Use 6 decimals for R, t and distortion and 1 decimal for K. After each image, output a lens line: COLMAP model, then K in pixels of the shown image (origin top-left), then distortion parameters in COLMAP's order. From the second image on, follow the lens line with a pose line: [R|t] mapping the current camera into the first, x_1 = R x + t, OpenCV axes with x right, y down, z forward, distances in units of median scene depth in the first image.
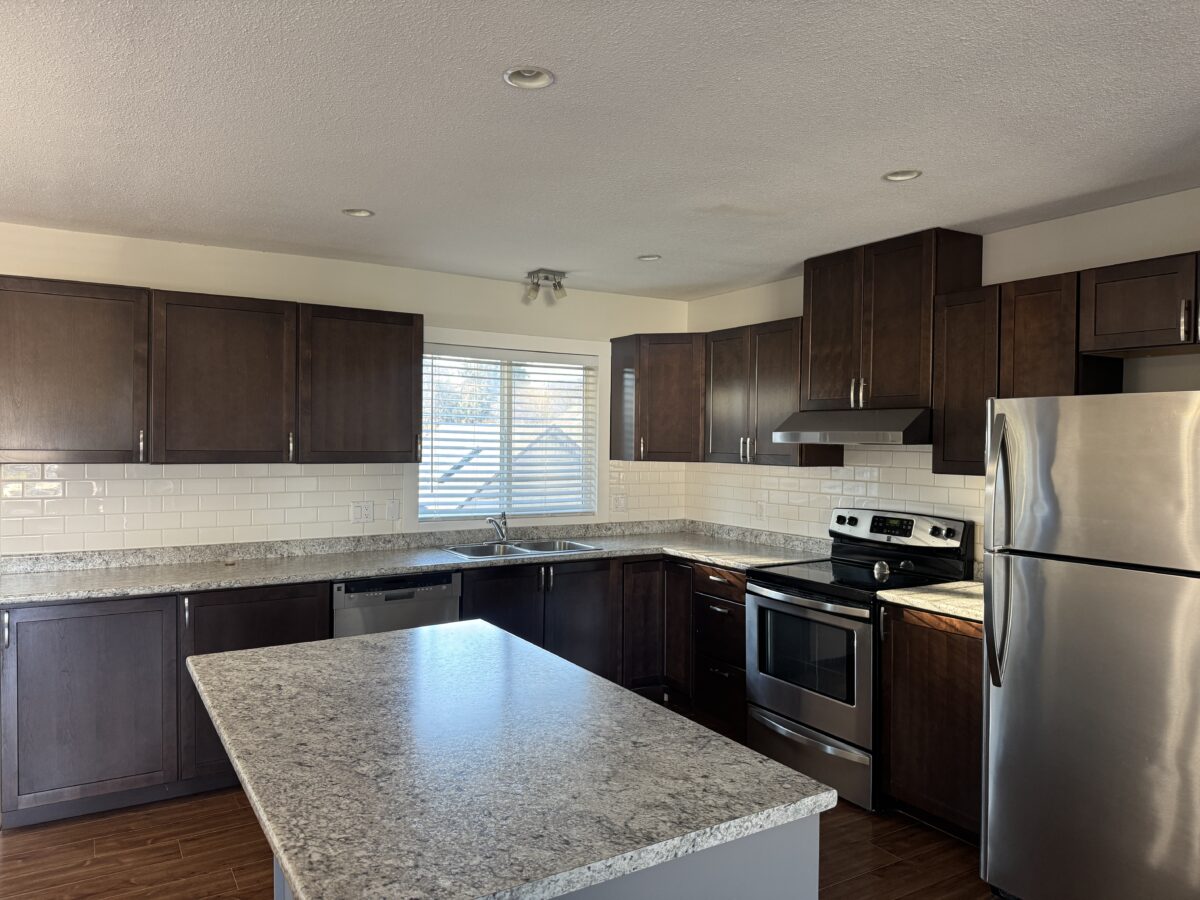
lens RADIAL K [[831.0, 0, 597.1], [0, 831.0, 450.4], [0, 0, 1]] dist [0.029868, -0.021798]
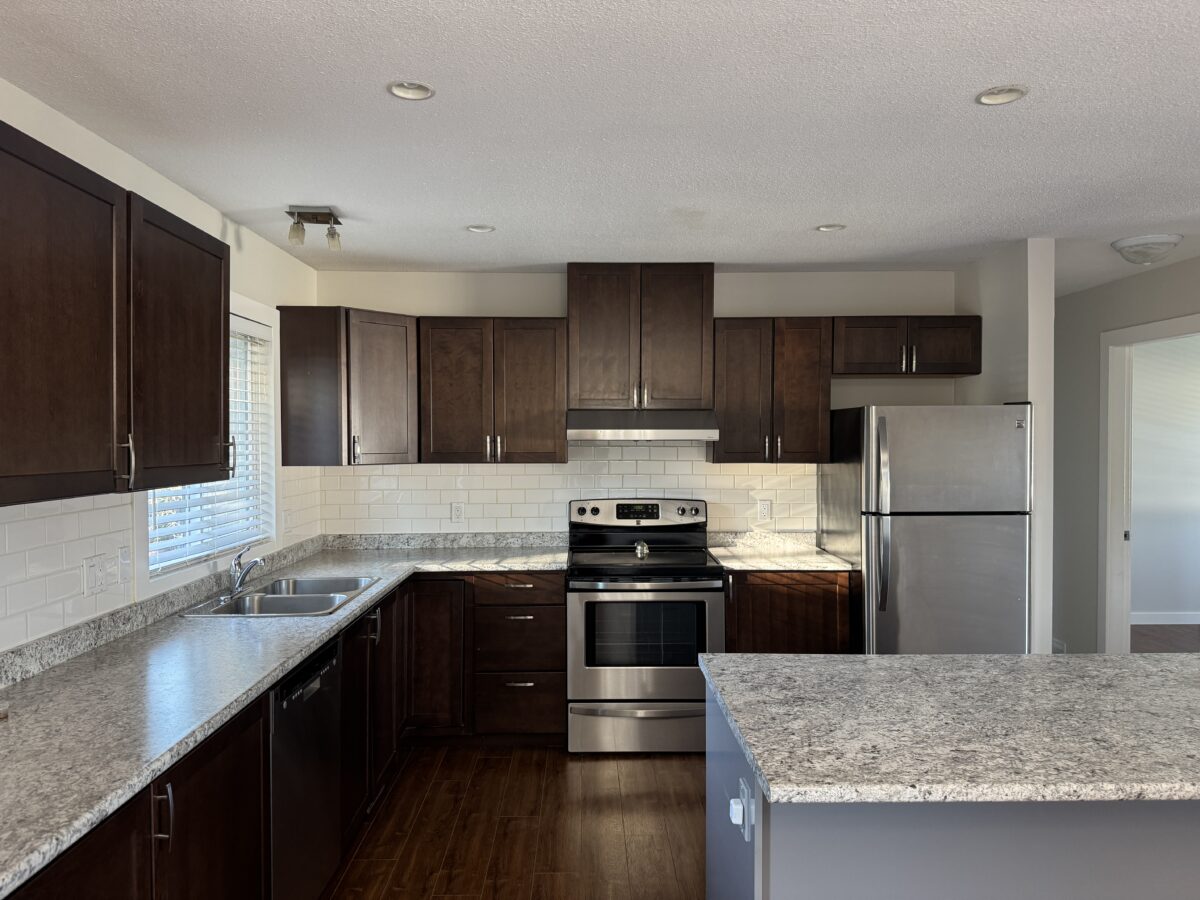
lens RADIAL K [[831.0, 0, 598.1], [0, 831.0, 442.3], [0, 0, 1]] dist [0.029868, -0.021798]
pose [[0.504278, -0.015271, 0.863406, -0.665735], [0.018930, 0.999799, 0.006627, -0.012744], [-0.863334, 0.013002, 0.504466, 0.478719]]
